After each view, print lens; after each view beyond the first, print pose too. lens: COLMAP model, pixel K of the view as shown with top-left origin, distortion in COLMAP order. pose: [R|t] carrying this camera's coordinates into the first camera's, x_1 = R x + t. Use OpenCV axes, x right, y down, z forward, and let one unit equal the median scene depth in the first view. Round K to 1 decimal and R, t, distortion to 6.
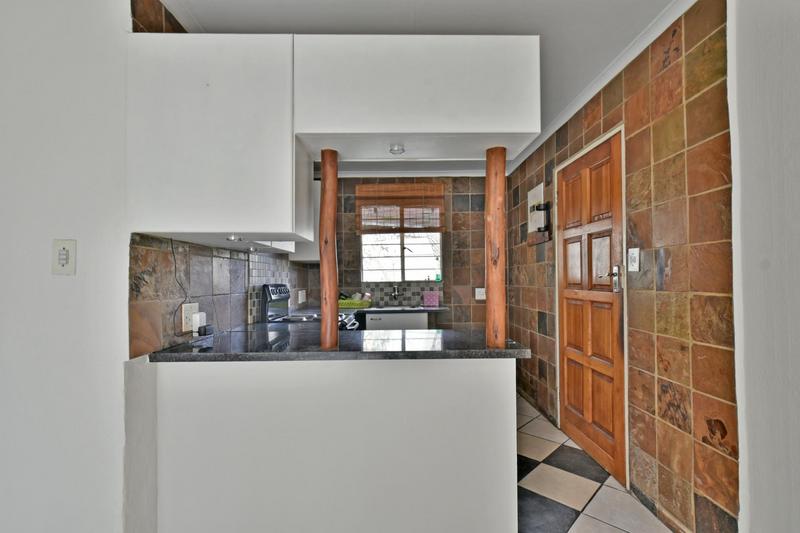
lens RADIAL K [[359.7, 0, 399.8], [0, 359.7, 276.9], [0, 0, 1]] dist [-0.000996, -0.000510]
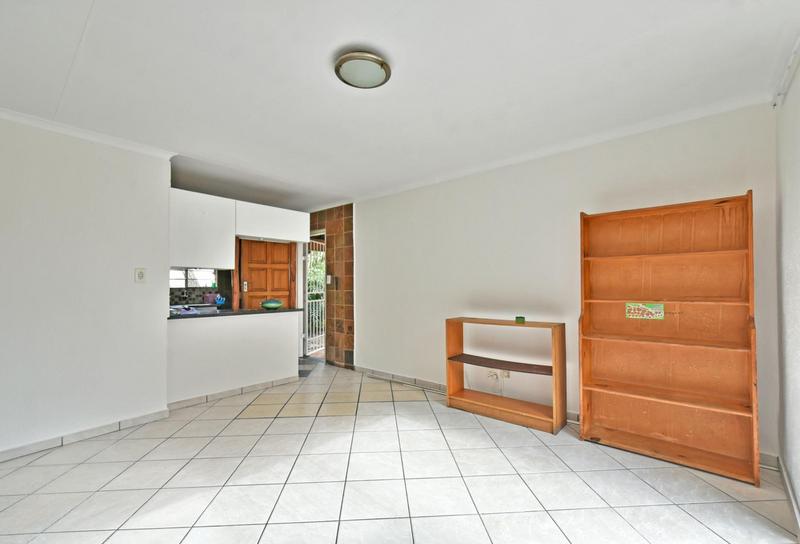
lens RADIAL K [[360.1, 0, 400.8], [0, 360.1, 280.9], [0, 0, 1]] dist [0.000384, 0.000002]
pose [[0.675601, 0.017568, 0.737058, -0.488577], [-0.008654, 0.999836, -0.015899, 0.001410], [-0.737216, 0.004363, 0.675643, -0.617585]]
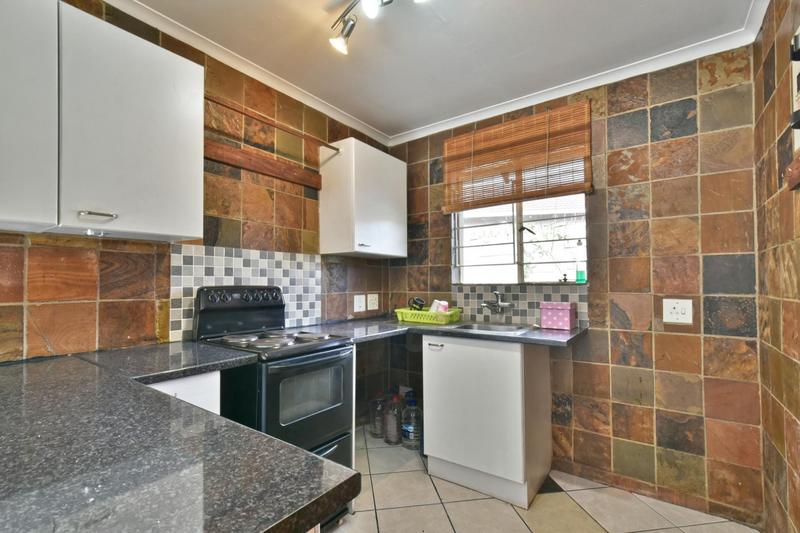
lens RADIAL K [[359.7, 0, 399.8], [0, 359.7, 276.9], [0, 0, 1]] dist [-0.000996, -0.000510]
pose [[0.803424, -0.002385, -0.595402, 0.214092], [0.001143, 0.999996, -0.002464, 0.002743], [0.595406, 0.001299, 0.803424, 0.404165]]
